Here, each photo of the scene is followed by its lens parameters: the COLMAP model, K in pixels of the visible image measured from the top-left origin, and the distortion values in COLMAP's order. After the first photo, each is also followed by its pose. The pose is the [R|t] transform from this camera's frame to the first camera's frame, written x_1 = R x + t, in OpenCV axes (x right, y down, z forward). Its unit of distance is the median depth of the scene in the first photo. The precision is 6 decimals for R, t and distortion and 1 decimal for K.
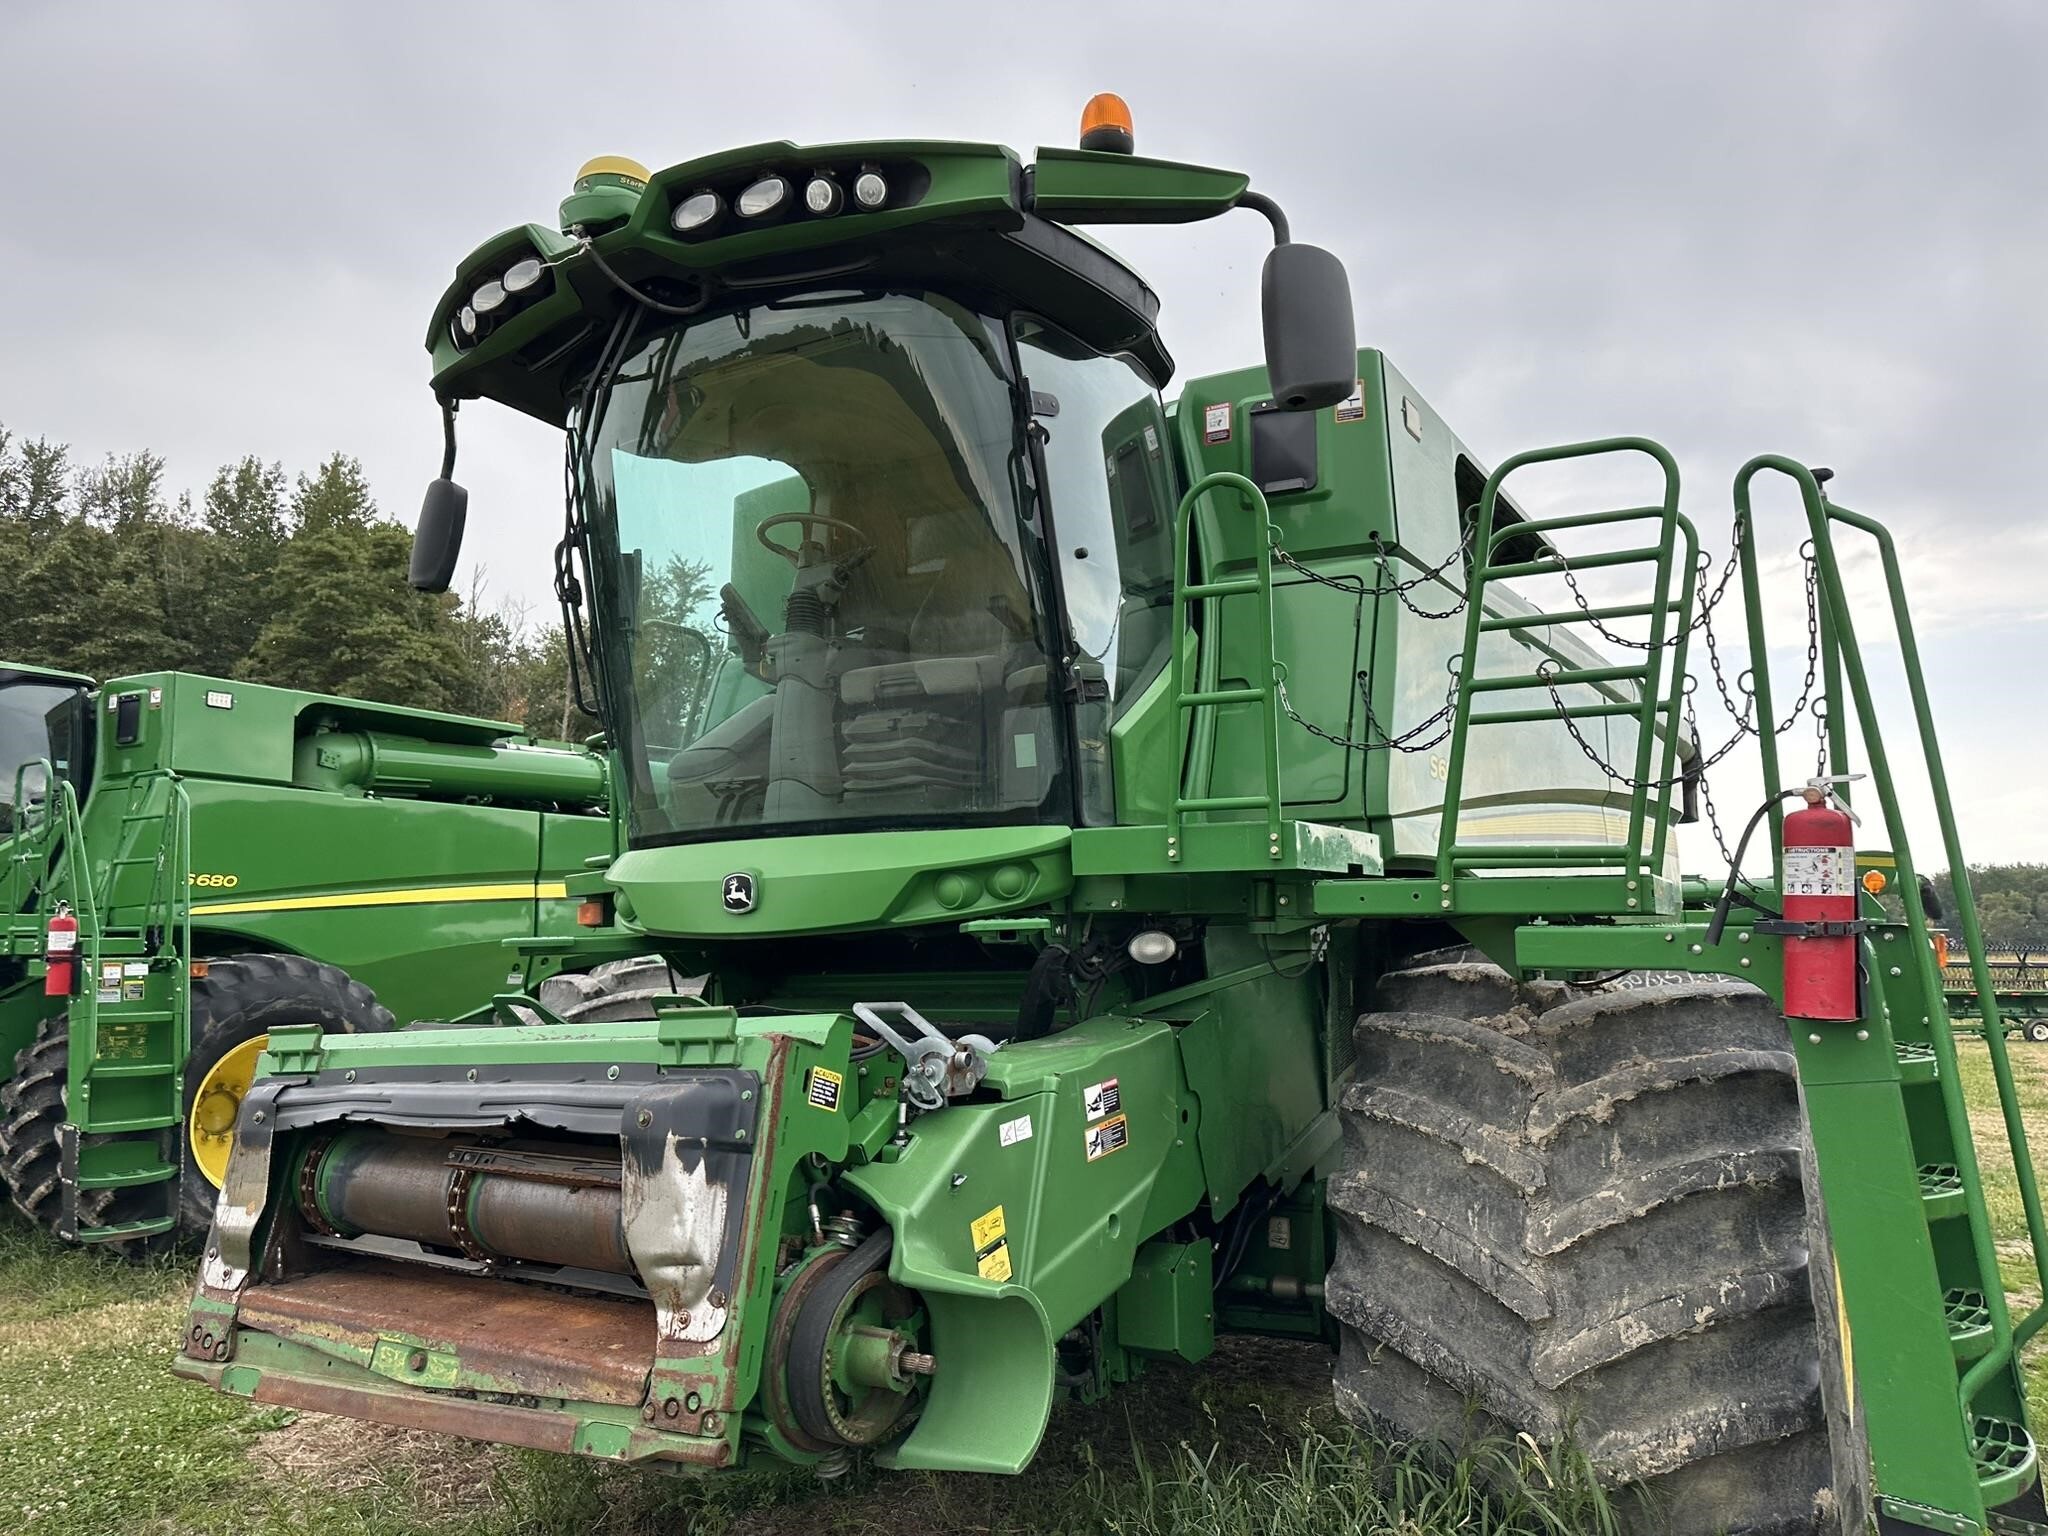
lens RADIAL K [[1450.8, 0, 1033.5], [0, 1450.8, 763.5], [0, 0, 1]] dist [0.061087, -0.080284]
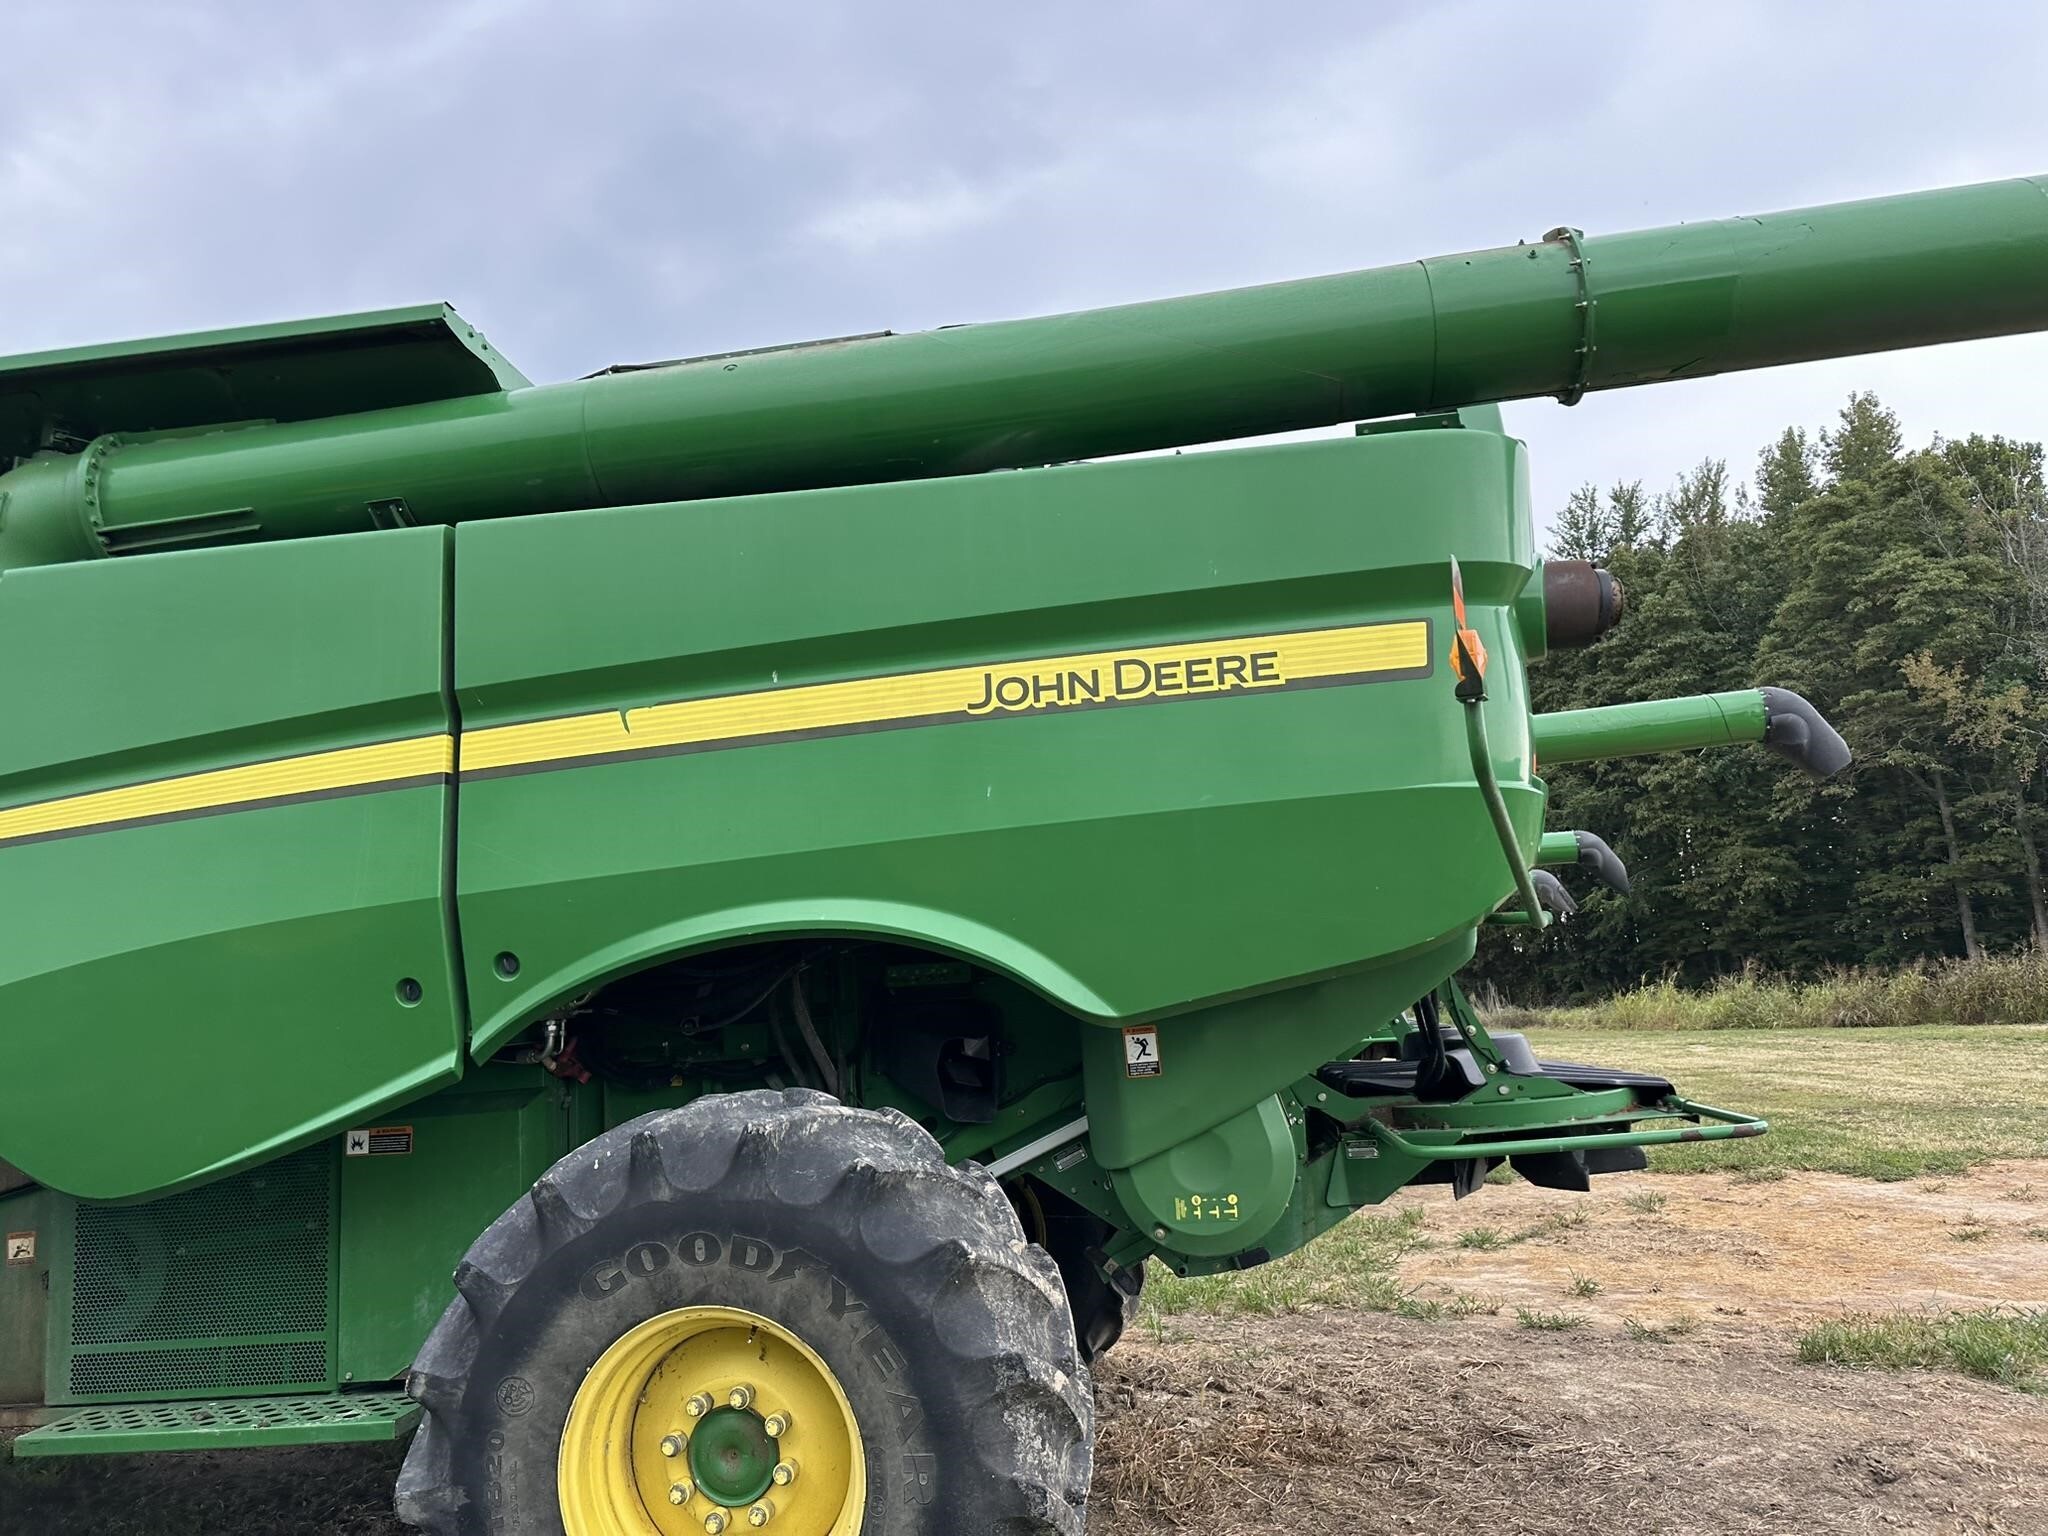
lens RADIAL K [[1441.2, 0, 1043.3], [0, 1441.2, 744.1], [0, 0, 1]] dist [0.075620, -0.083565]
pose [[0.420155, -0.176977, -0.890027, 1.900037], [0.182512, 0.977236, -0.108159, 0.272534], [0.888909, -0.116997, 0.442891, 1.836626]]
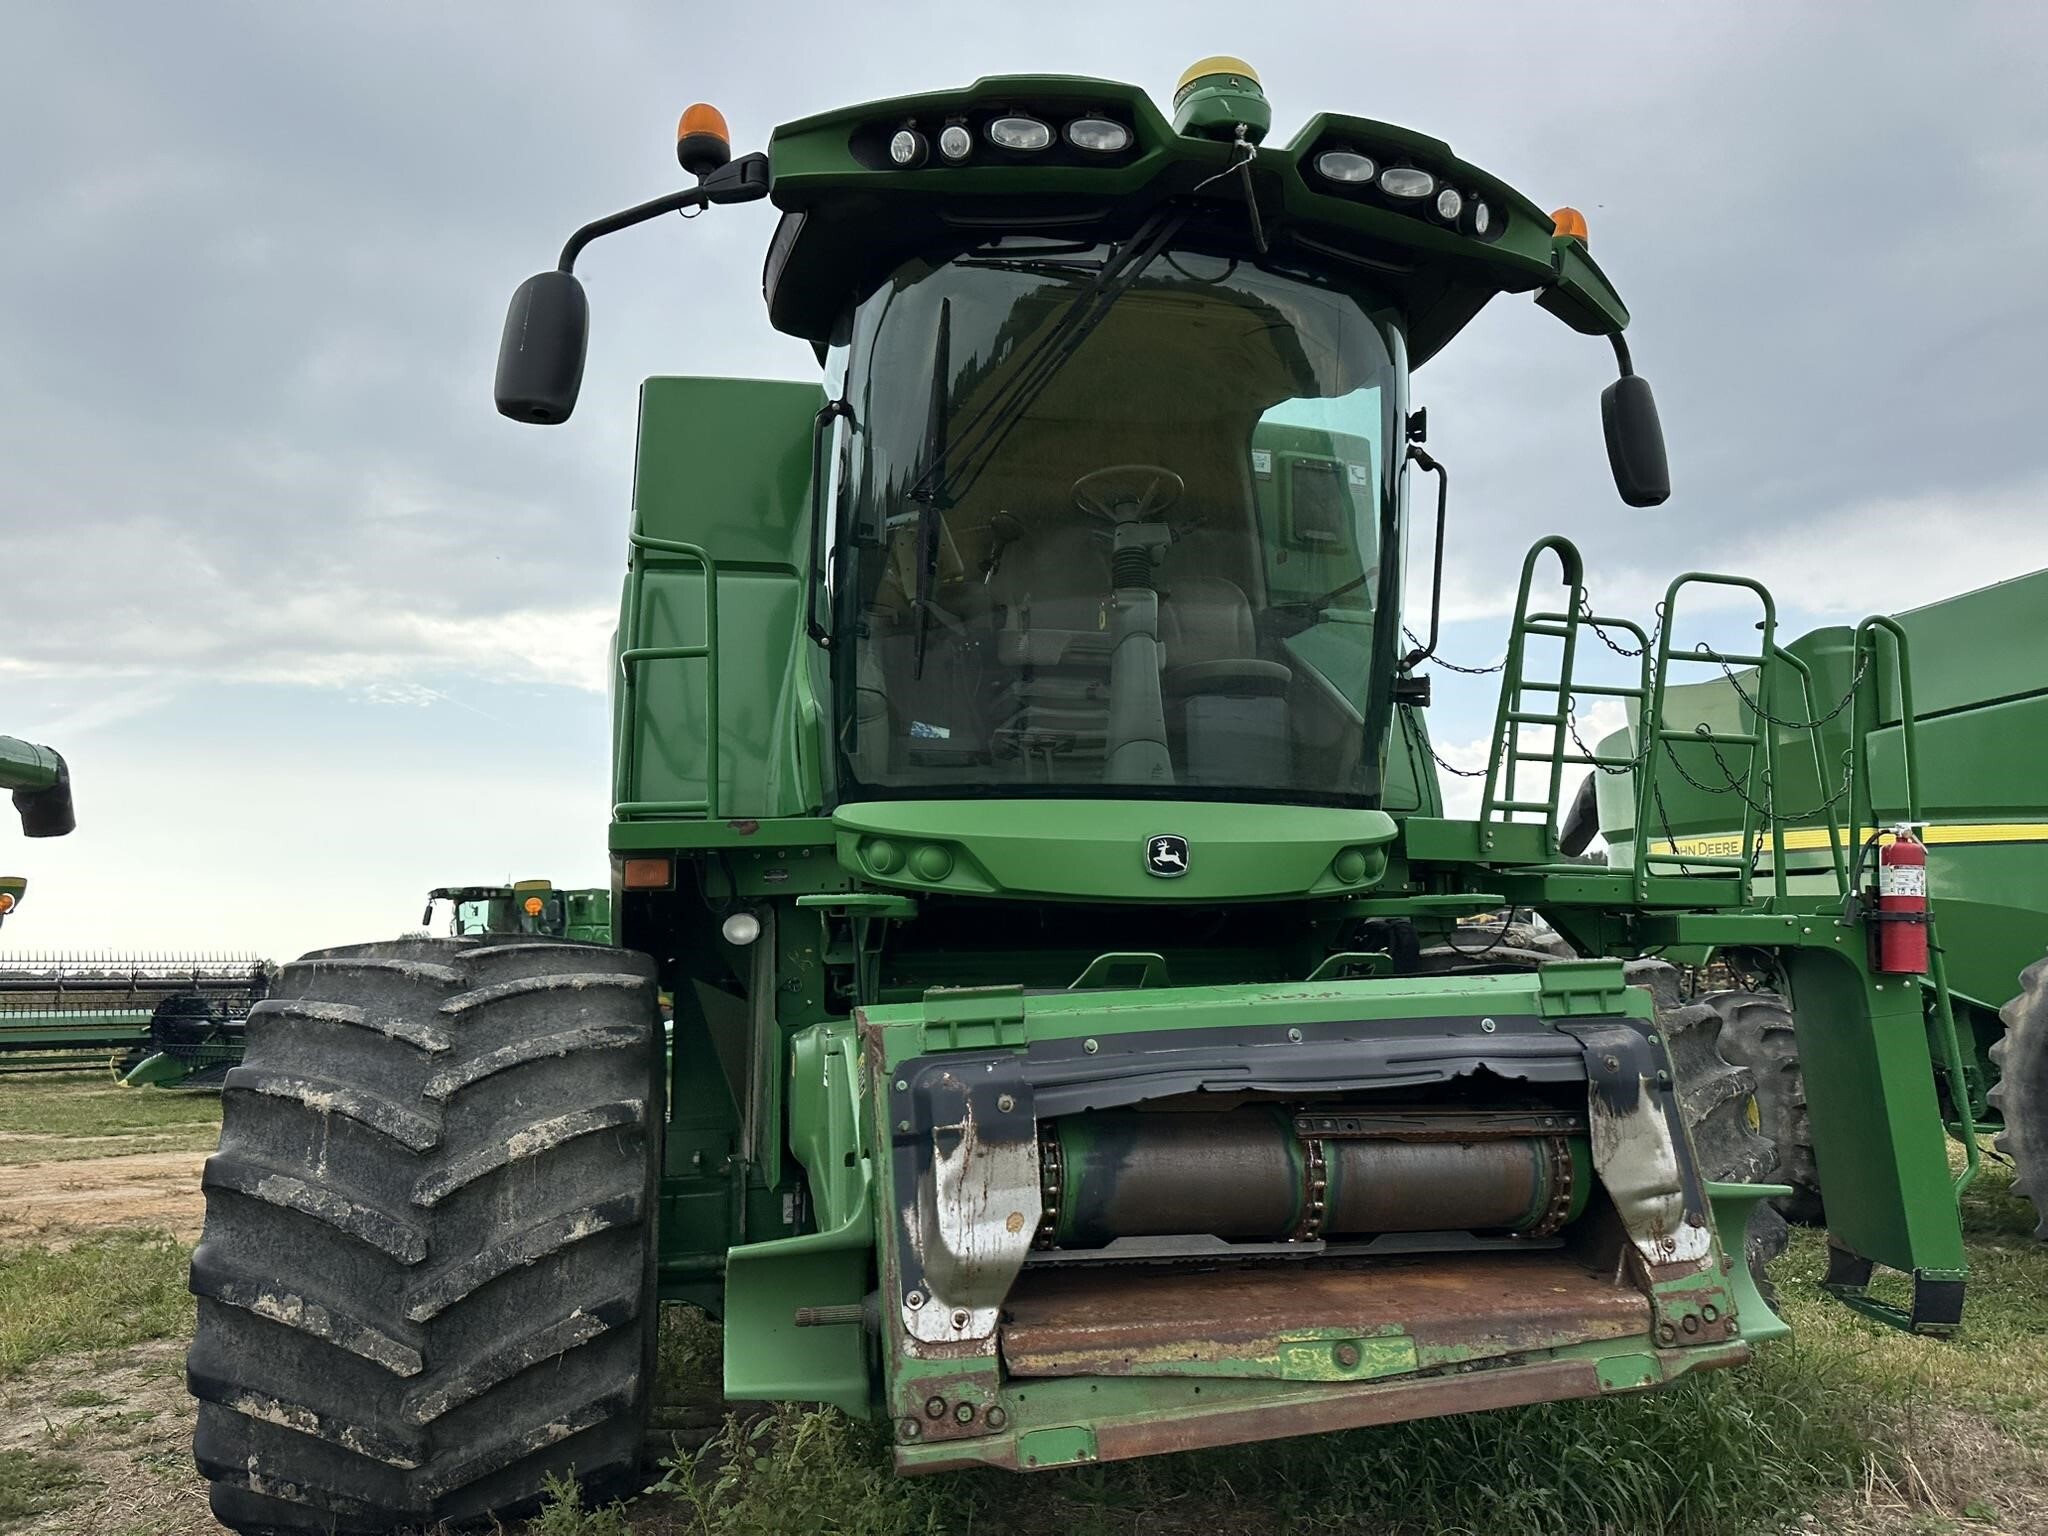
lens RADIAL K [[1450.8, 0, 1047.1], [0, 1450.8, 761.5], [0, 0, 1]] dist [0.061087, -0.080284]
pose [[0.706504, 0.105378, 0.699820, -1.031890], [-0.093115, 0.994097, -0.055686, 0.098304], [-0.701557, -0.025821, 0.712146, 0.427644]]
